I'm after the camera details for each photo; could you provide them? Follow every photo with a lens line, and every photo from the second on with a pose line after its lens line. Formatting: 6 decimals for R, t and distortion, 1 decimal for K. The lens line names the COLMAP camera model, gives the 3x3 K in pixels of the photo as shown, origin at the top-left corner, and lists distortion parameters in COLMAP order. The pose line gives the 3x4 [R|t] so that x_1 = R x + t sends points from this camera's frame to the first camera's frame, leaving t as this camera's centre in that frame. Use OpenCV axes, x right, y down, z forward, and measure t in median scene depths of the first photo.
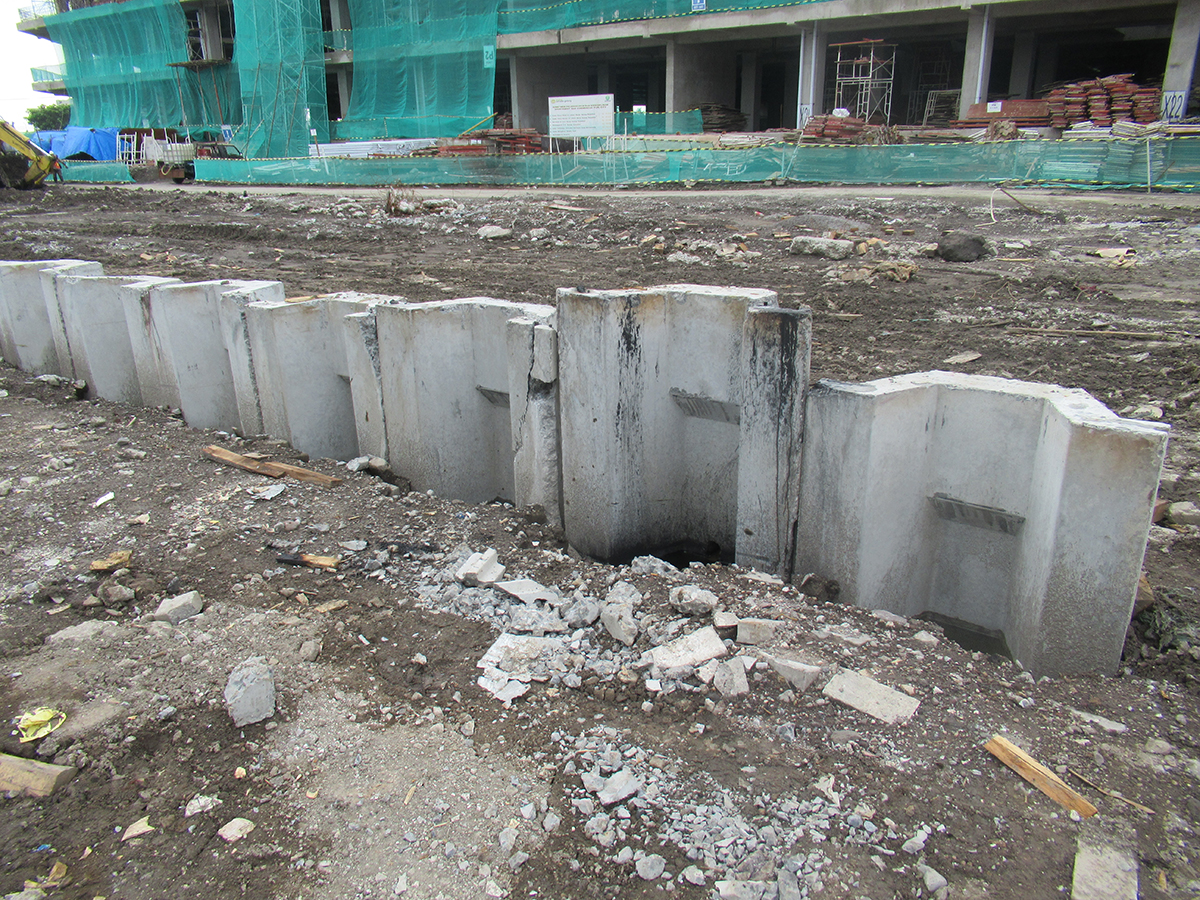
lens RADIAL K [[899.5, 0, 602.7], [0, 899.5, 447.2], [0, 0, 1]] dist [-0.001803, -0.003835]
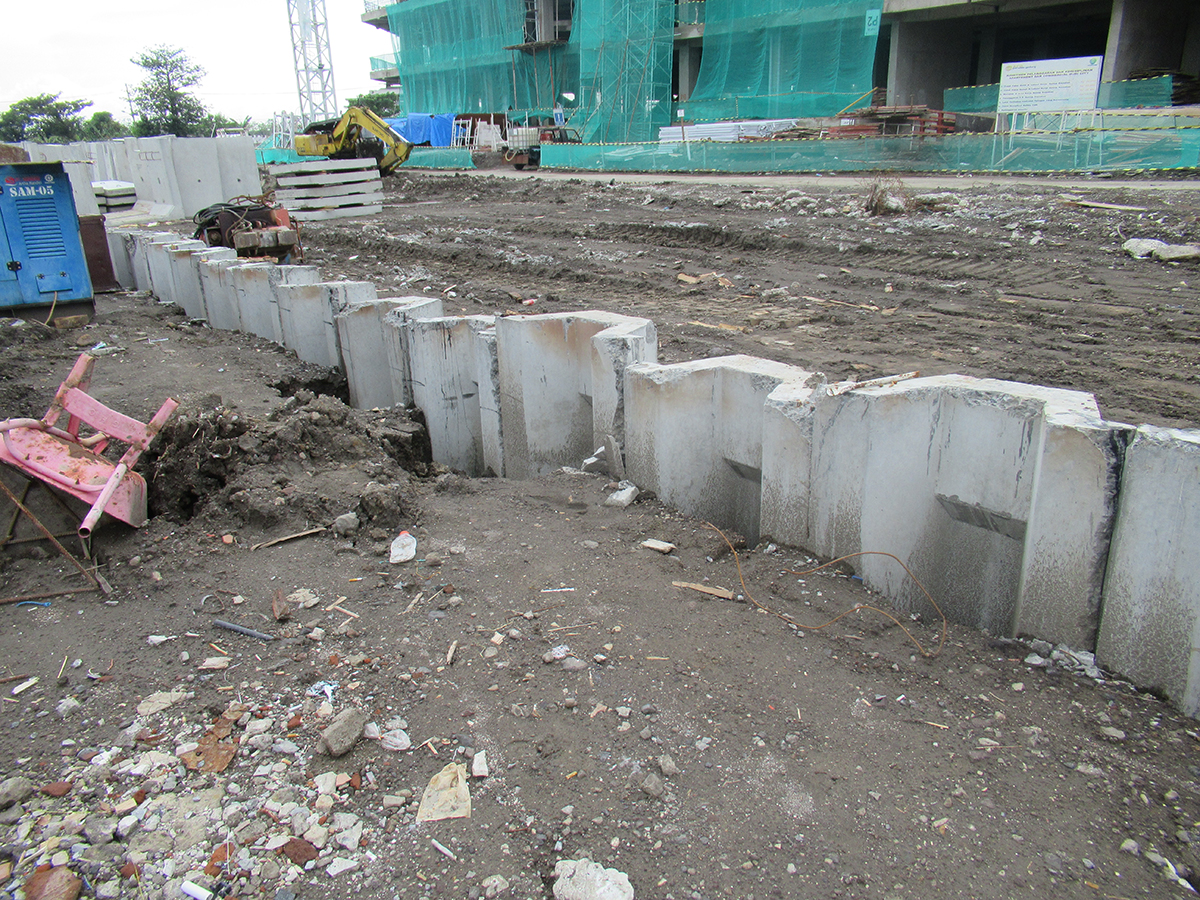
lens RADIAL K [[899.5, 0, 602.7], [0, 899.5, 447.2], [0, 0, 1]] dist [-0.001803, -0.003835]
pose [[0.964688, 0.075562, -0.252324, -0.123721], [-0.071152, 0.997111, 0.026572, -0.029152], [0.253603, -0.007681, 0.967278, 0.088626]]
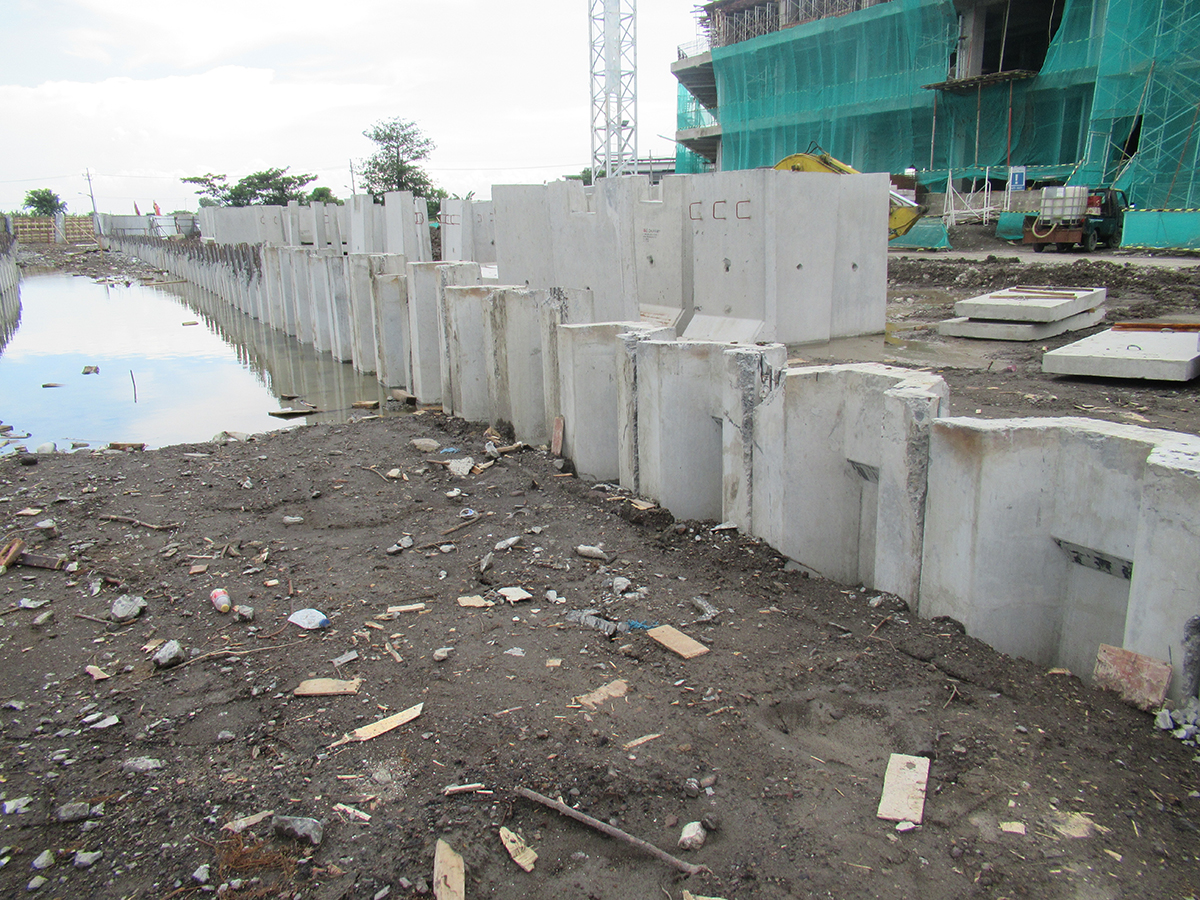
lens RADIAL K [[899.5, 0, 602.7], [0, 899.5, 447.2], [0, 0, 1]] dist [-0.001803, -0.003835]
pose [[0.908172, 0.101073, -0.406210, -0.500641], [-0.128648, 0.990839, -0.041079, -0.098675], [0.398337, 0.089565, 0.912856, 0.337779]]
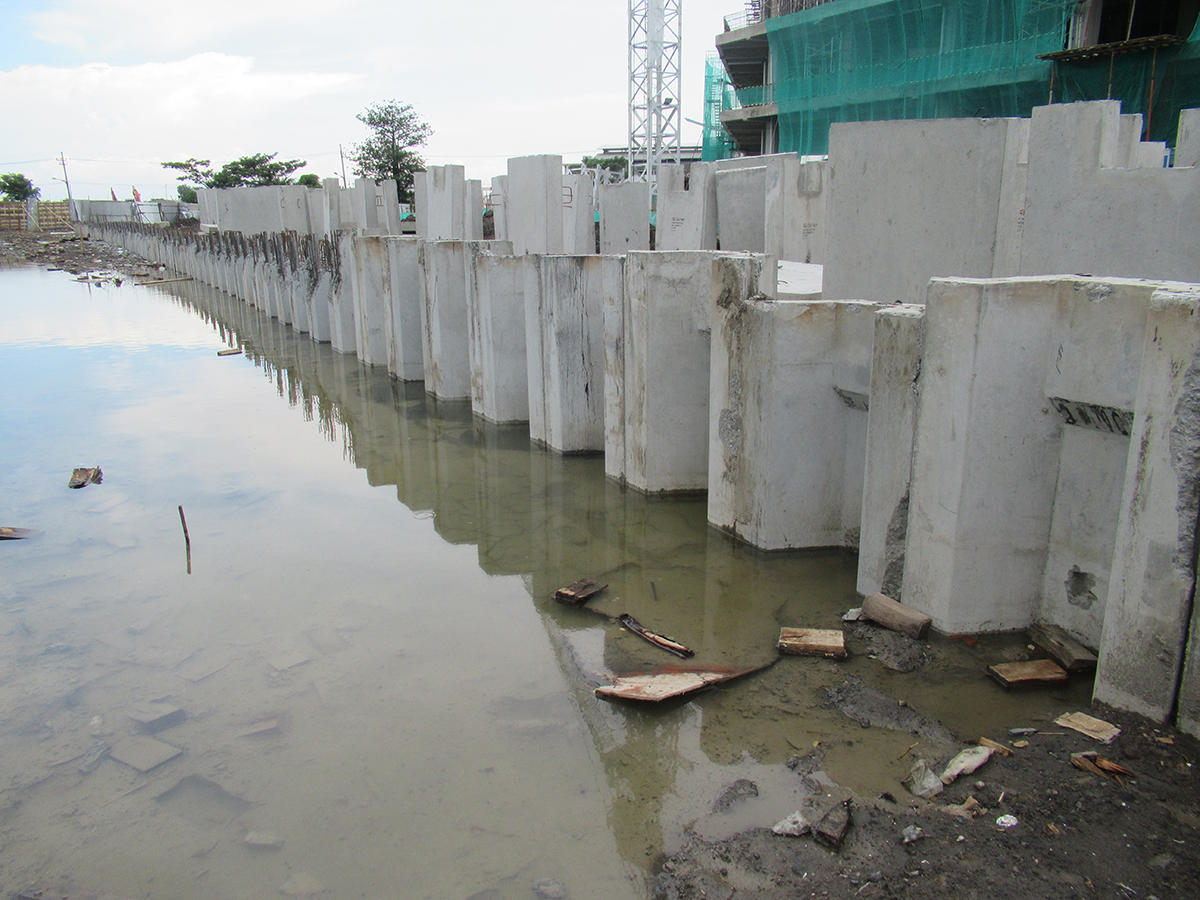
lens RADIAL K [[899.5, 0, 602.7], [0, 899.5, 447.2], [0, 0, 1]] dist [-0.001803, -0.003835]
pose [[0.916255, 0.106167, -0.386271, -0.622580], [-0.129603, 0.990946, -0.035061, -0.121889], [0.379051, 0.082187, 0.921719, 0.420534]]
